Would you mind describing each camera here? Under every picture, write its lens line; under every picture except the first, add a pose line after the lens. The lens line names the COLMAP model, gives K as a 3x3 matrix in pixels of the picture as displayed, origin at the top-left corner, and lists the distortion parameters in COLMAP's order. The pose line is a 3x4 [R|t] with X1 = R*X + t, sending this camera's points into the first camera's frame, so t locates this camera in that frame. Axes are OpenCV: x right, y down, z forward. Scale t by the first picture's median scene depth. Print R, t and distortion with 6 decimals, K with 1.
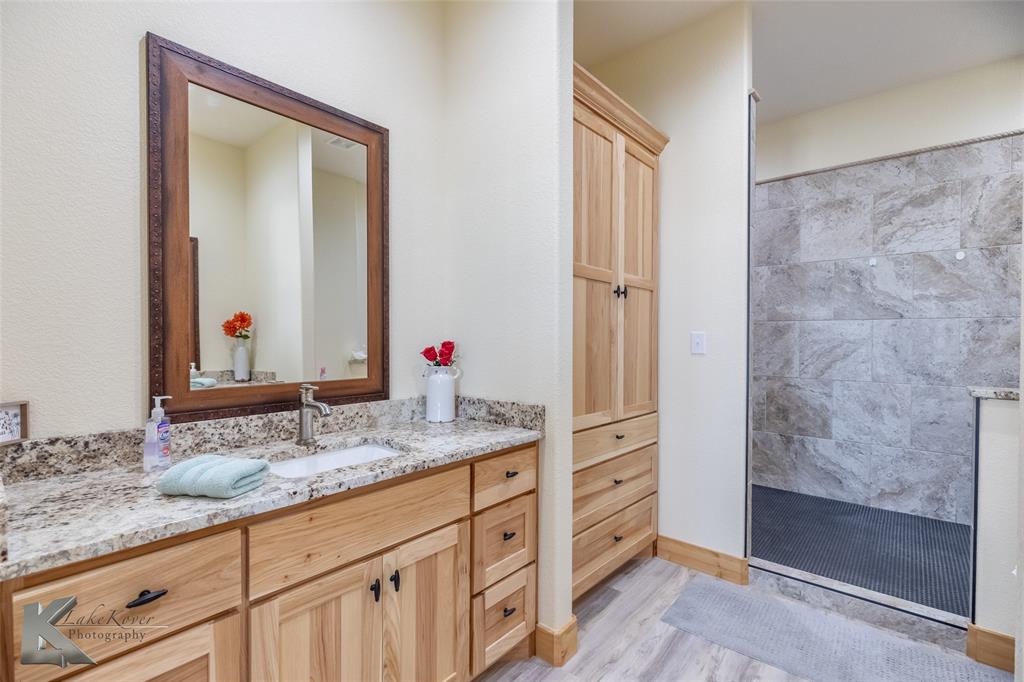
lens RADIAL K [[465.1, 0, 514.1], [0, 465.1, 345.1], [0, 0, 1]] dist [0.000858, 0.000025]
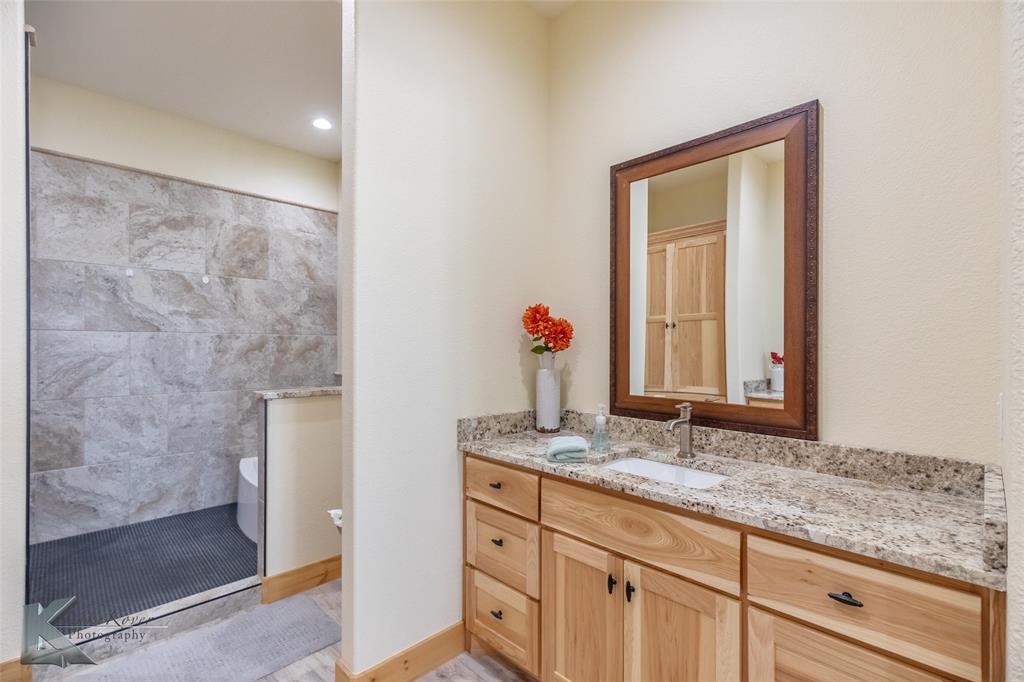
lens RADIAL K [[465.1, 0, 514.8], [0, 465.1, 340.6], [0, 0, 1]] dist [0.000858, 0.000025]
pose [[0.076349, 0.003565, 0.997075, -0.147527], [0.011194, 0.999928, -0.004432, -0.023598], [-0.997018, 0.011500, 0.076303, 0.125298]]
